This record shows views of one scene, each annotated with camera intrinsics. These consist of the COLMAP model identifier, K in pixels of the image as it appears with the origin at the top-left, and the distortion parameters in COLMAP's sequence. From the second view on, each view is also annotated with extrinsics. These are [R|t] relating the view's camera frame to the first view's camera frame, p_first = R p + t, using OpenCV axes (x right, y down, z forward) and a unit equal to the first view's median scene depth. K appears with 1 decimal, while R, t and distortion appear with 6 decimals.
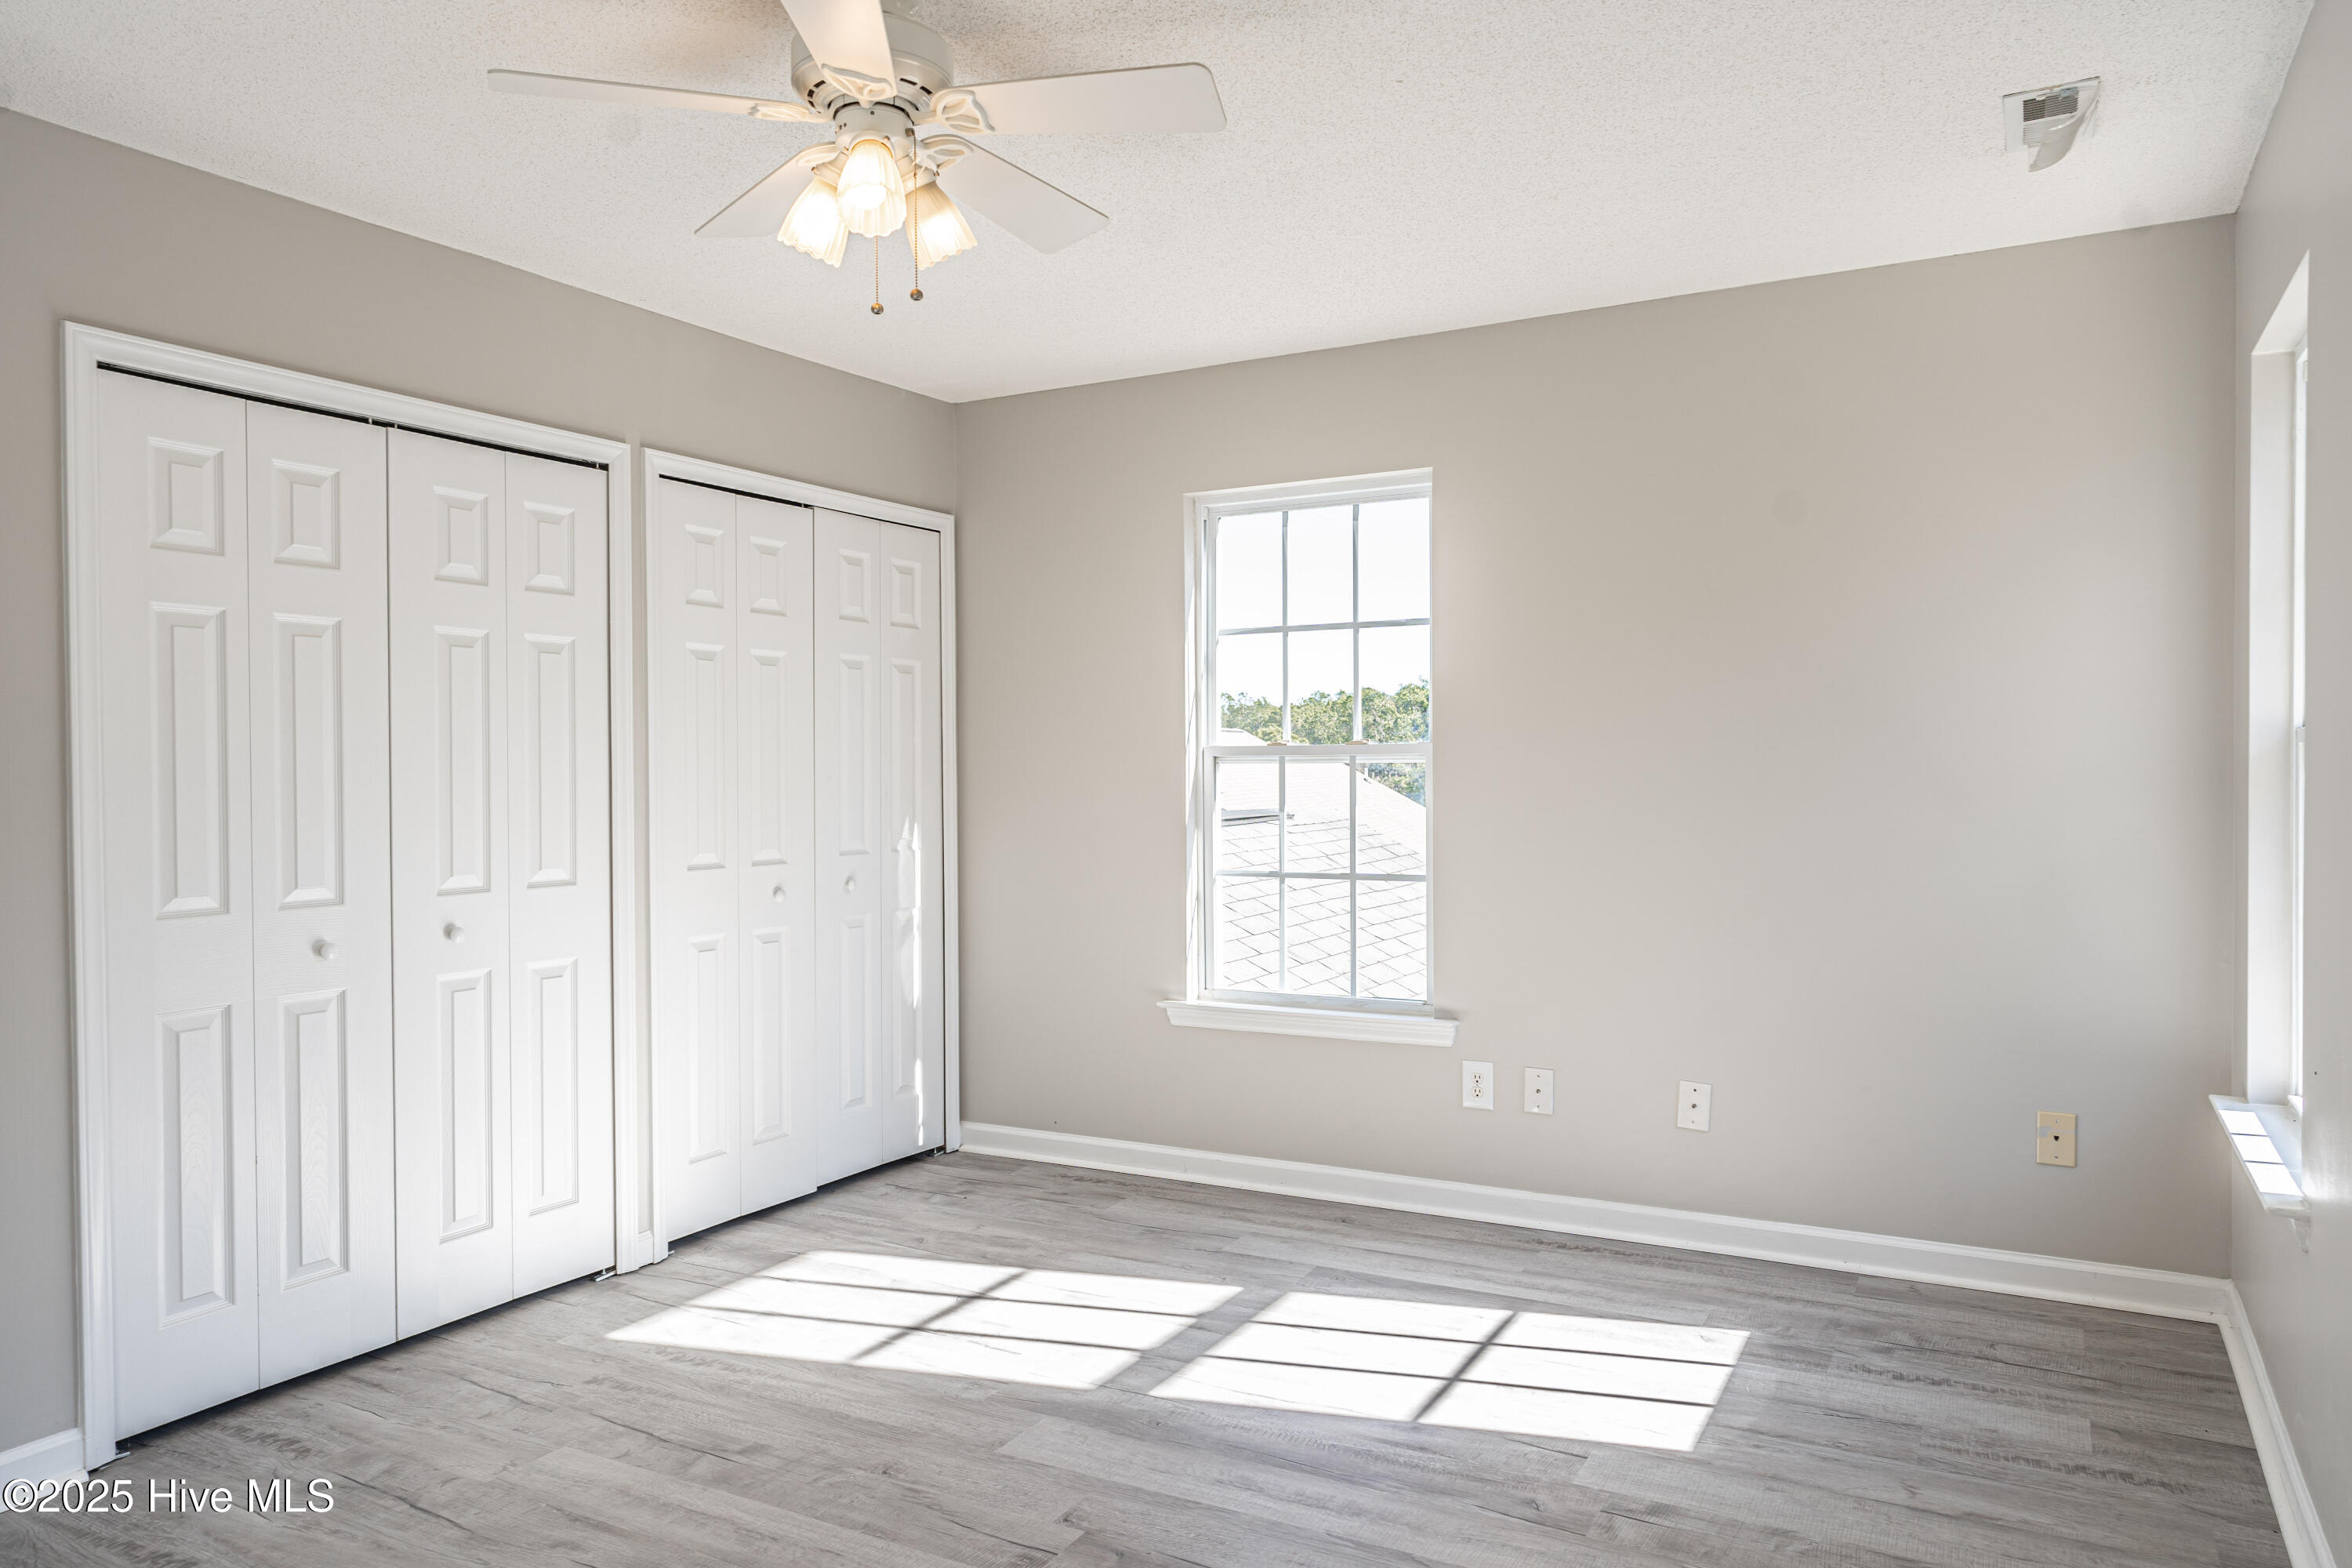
lens RADIAL K [[1575.1, 0, 1177.2], [0, 1575.1, 787.4], [0, 0, 1]] dist [-0.011297, 0.011964]
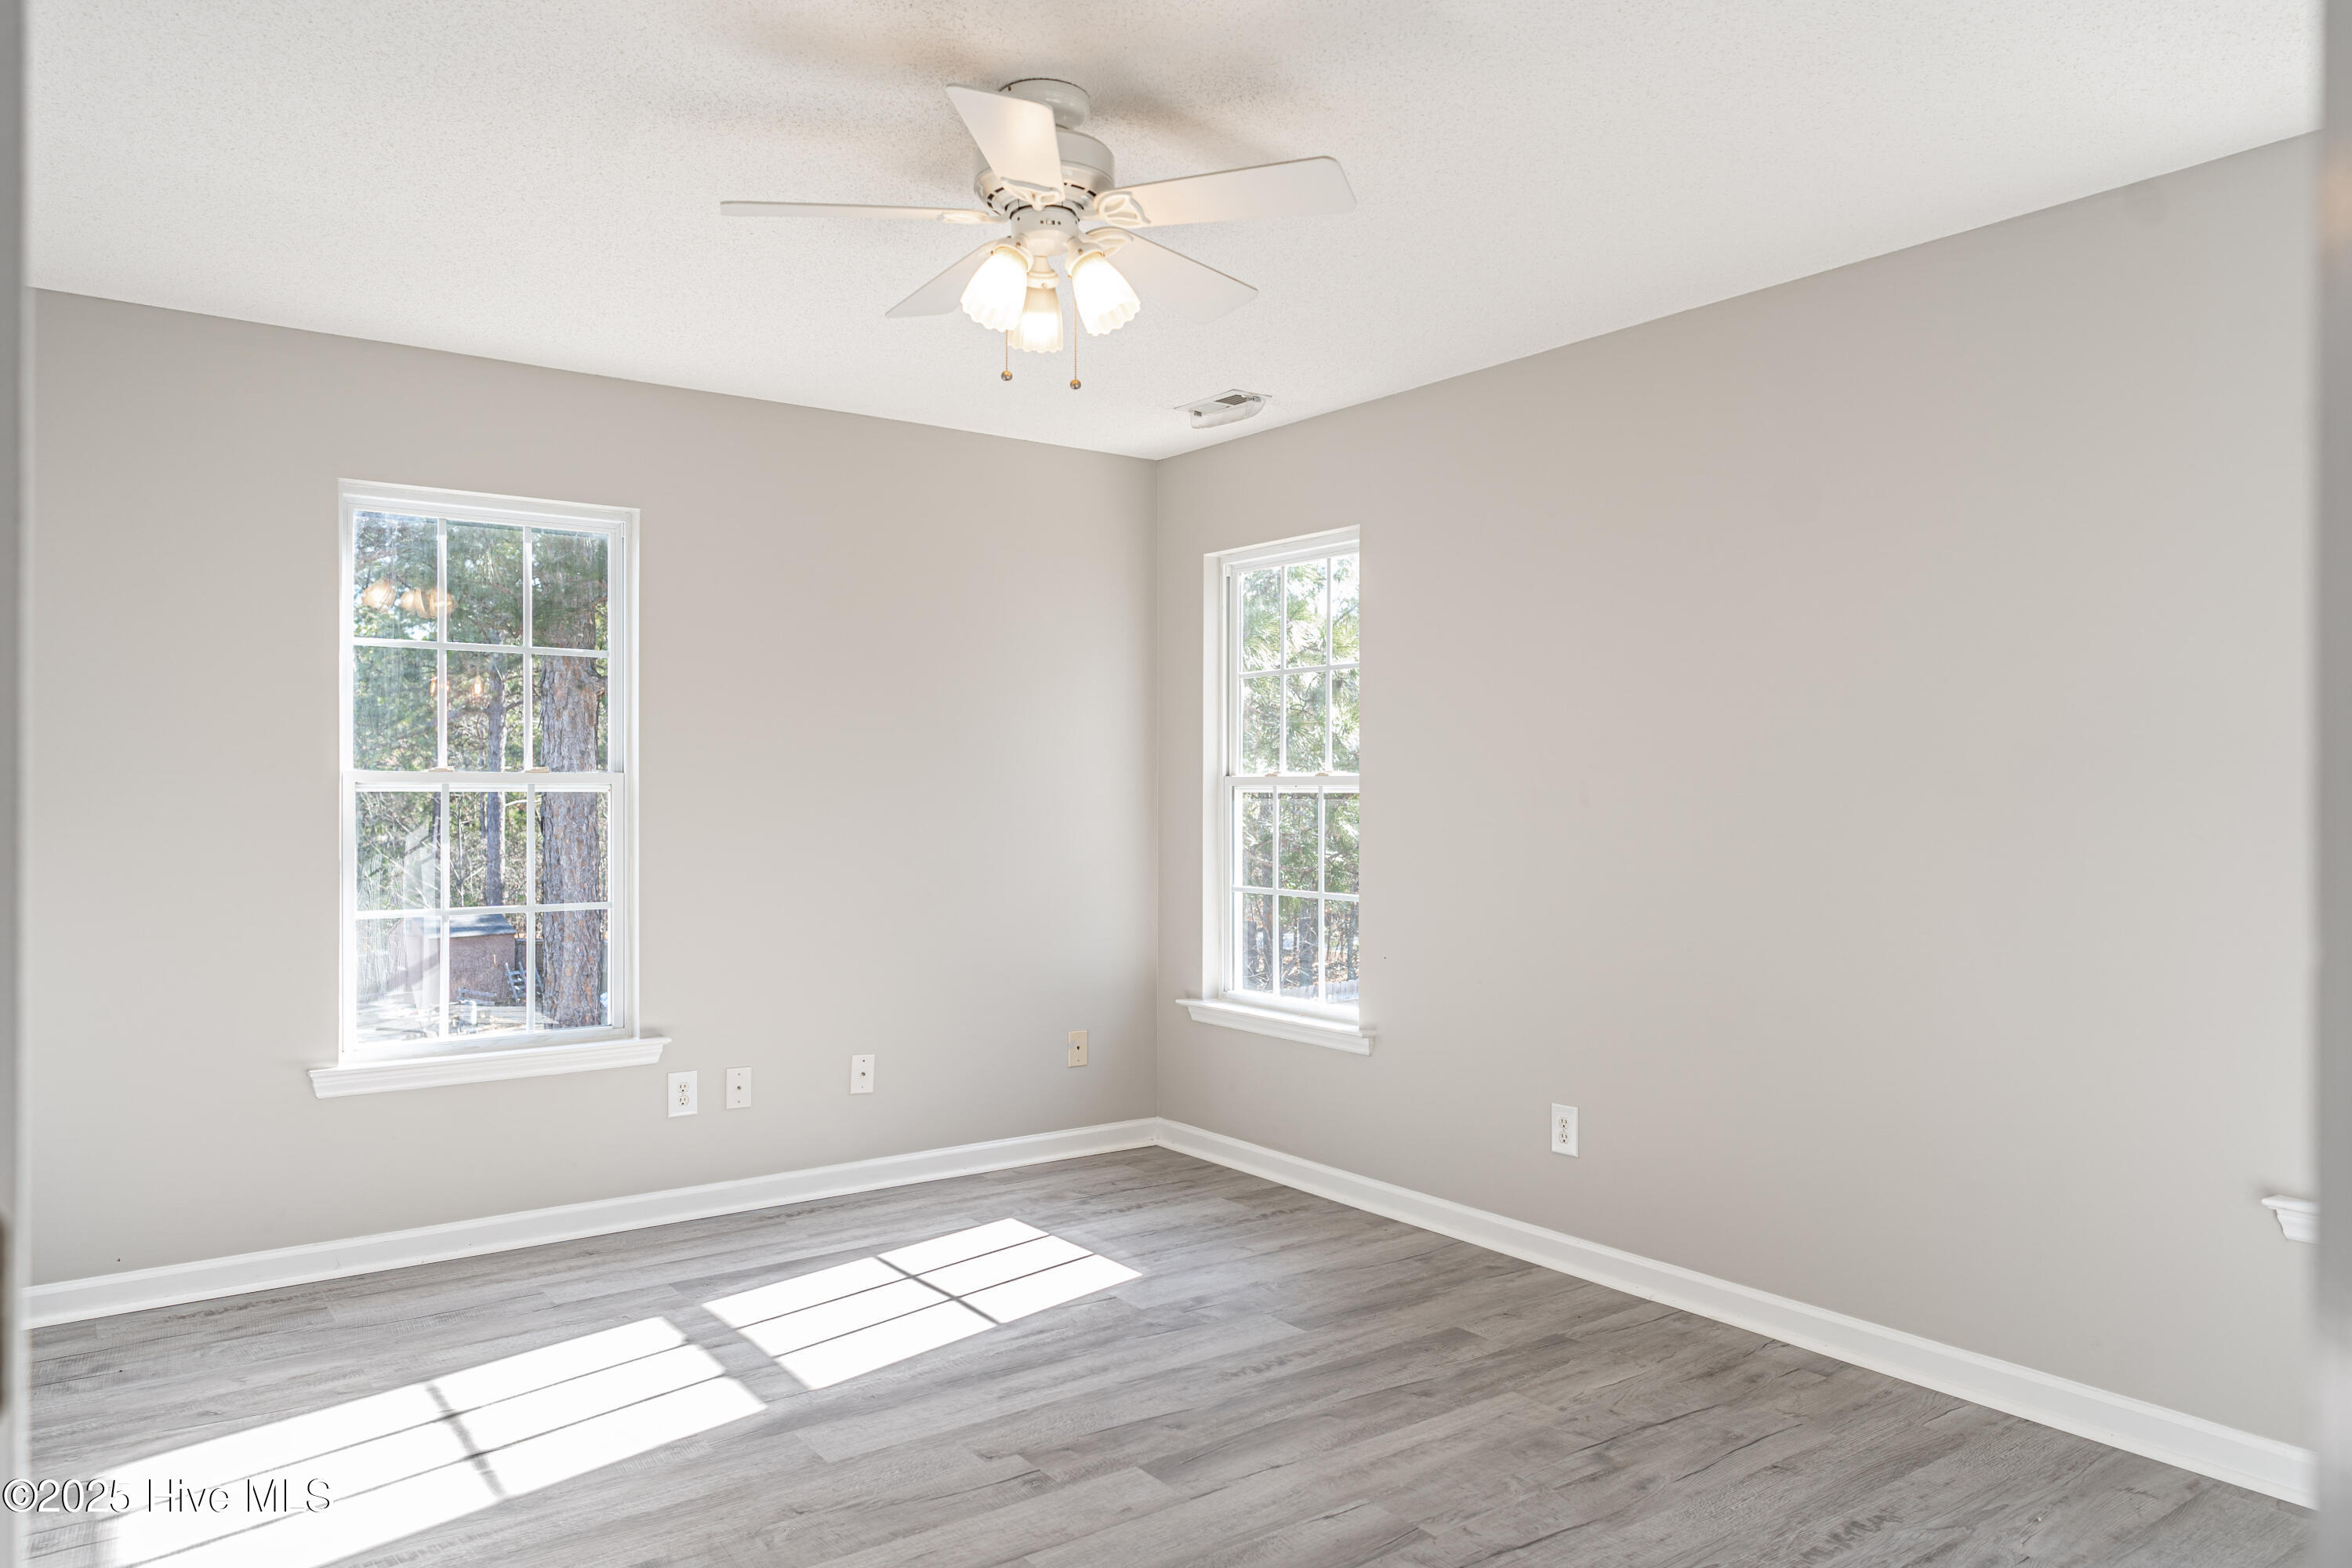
lens RADIAL K [[1575.1, 0, 1186.9], [0, 1575.1, 760.3], [0, 0, 1]] dist [-0.011297, 0.011964]
pose [[0.408603, 0.027929, 0.912285, -0.699251], [0.009131, 0.999357, -0.034684, 0.002076], [-0.912667, 0.022502, 0.408085, 0.259761]]
